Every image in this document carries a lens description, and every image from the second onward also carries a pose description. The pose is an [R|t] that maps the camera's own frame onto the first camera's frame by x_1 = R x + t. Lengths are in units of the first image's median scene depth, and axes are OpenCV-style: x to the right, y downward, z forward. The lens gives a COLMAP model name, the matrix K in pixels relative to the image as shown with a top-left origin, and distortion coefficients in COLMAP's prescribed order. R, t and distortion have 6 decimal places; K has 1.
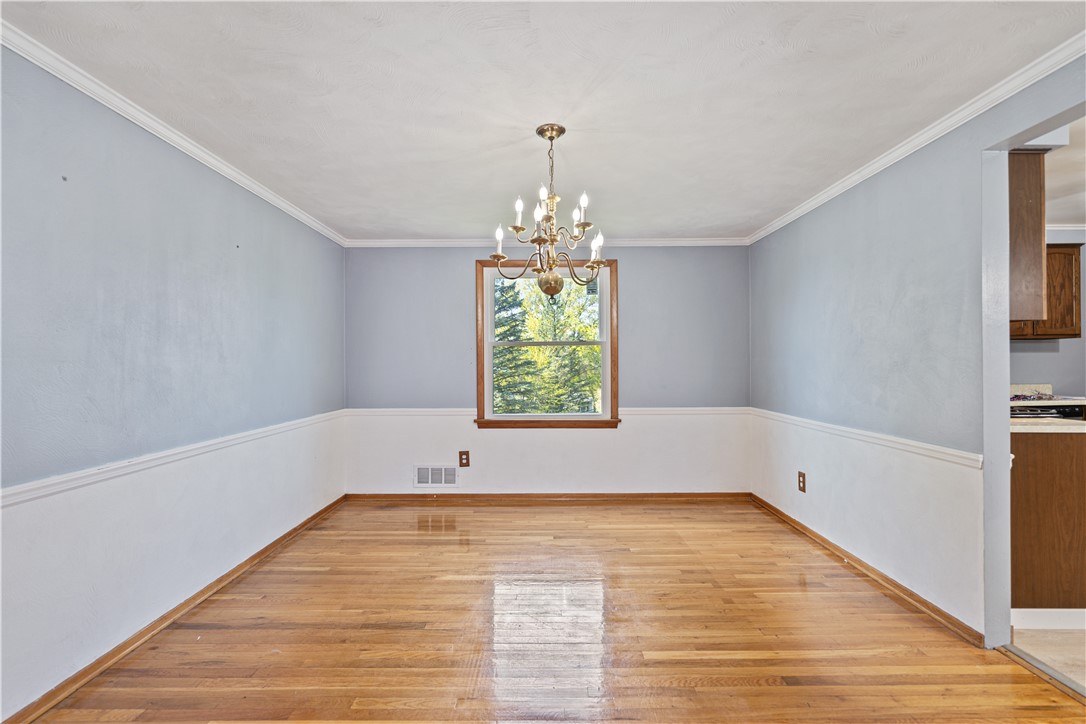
lens RADIAL K [[498.3, 0, 543.0], [0, 498.3, 362.0], [0, 0, 1]] dist [-0.000287, -0.000067]
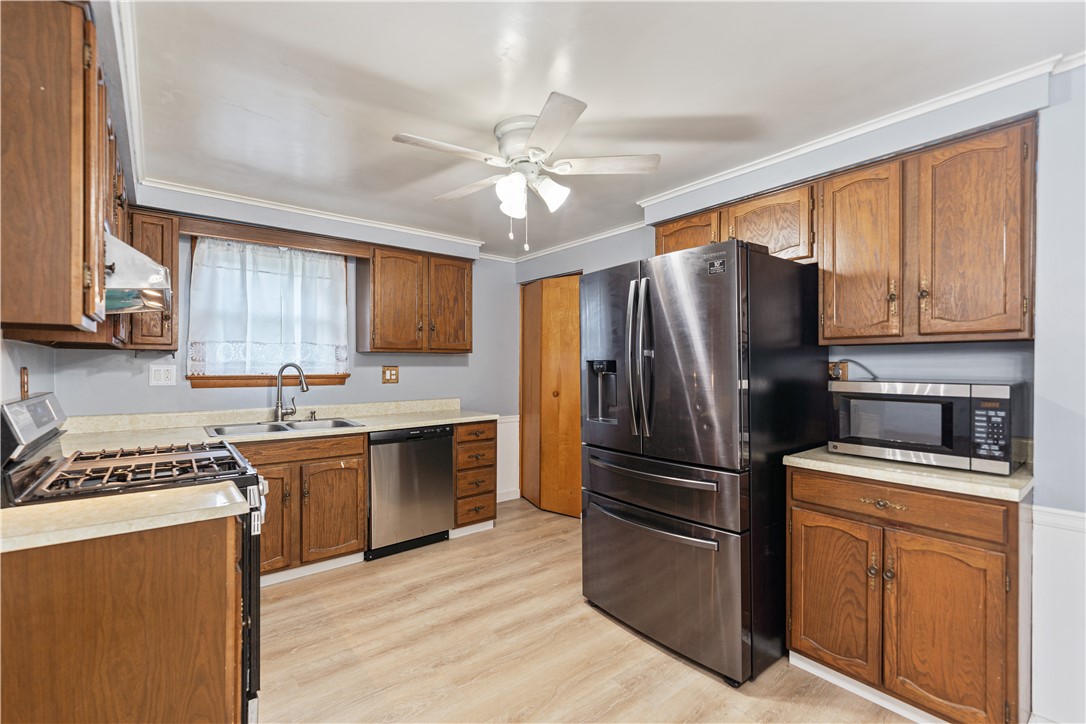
lens RADIAL K [[471.5, 0, 542.8], [0, 471.5, 366.0], [0, 0, 1]] dist [0.000700, 0.000078]
pose [[0.777756, 0.003233, 0.628558, 0.593647], [-0.005233, 0.999985, 0.001331, -0.024283], [-0.628544, -0.004324, 0.777762, 0.170155]]
